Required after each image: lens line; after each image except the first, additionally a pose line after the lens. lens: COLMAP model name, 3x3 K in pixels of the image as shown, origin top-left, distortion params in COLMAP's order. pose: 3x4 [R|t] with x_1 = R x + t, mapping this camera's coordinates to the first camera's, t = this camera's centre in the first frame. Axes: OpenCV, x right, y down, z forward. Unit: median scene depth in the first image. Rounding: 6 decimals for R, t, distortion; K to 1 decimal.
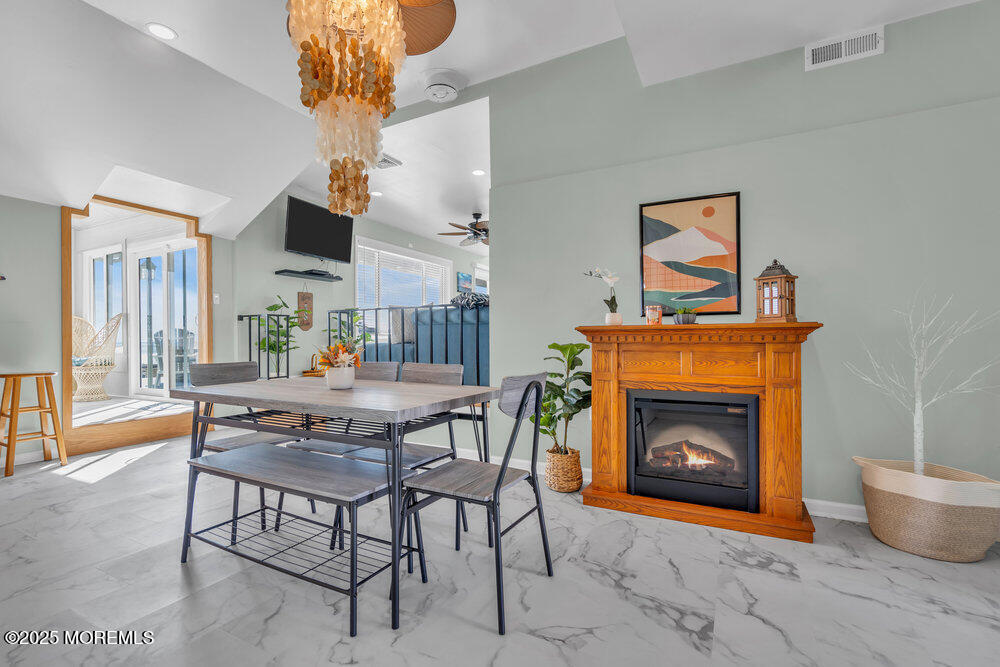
lens RADIAL K [[454.4, 0, 496.1], [0, 454.4, 336.6], [0, 0, 1]] dist [0.000117, 0.000103]
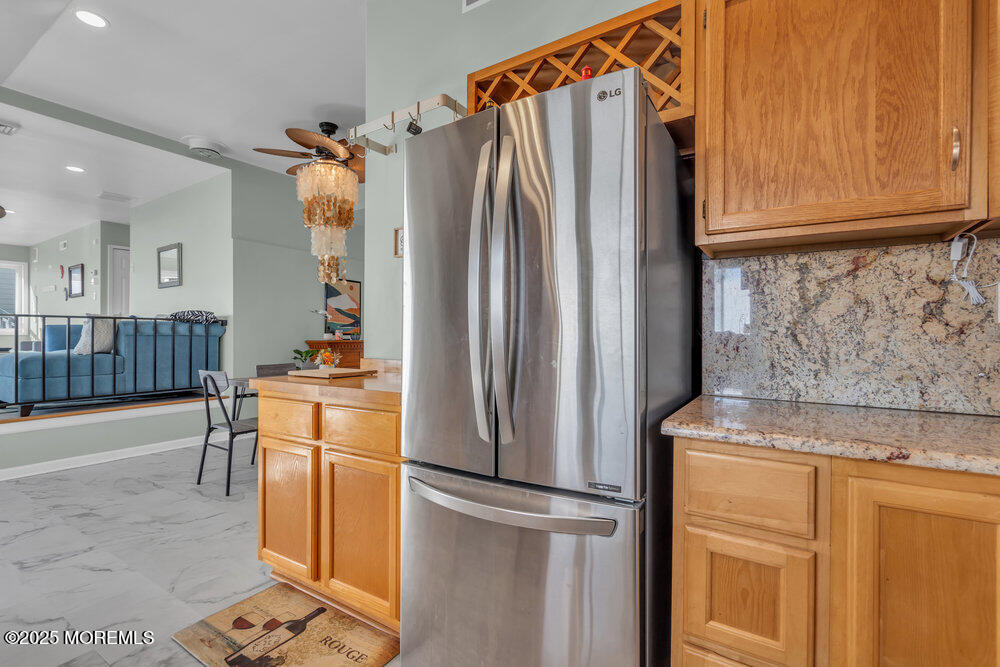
lens RADIAL K [[454.4, 0, 496.1], [0, 454.4, 336.6], [0, 0, 1]] dist [0.000117, 0.000103]
pose [[0.091121, 0.000514, 0.995840, -1.527069], [-0.008061, 0.999967, 0.000221, -0.042679], [-0.995807, -0.008047, 0.091123, 0.094659]]
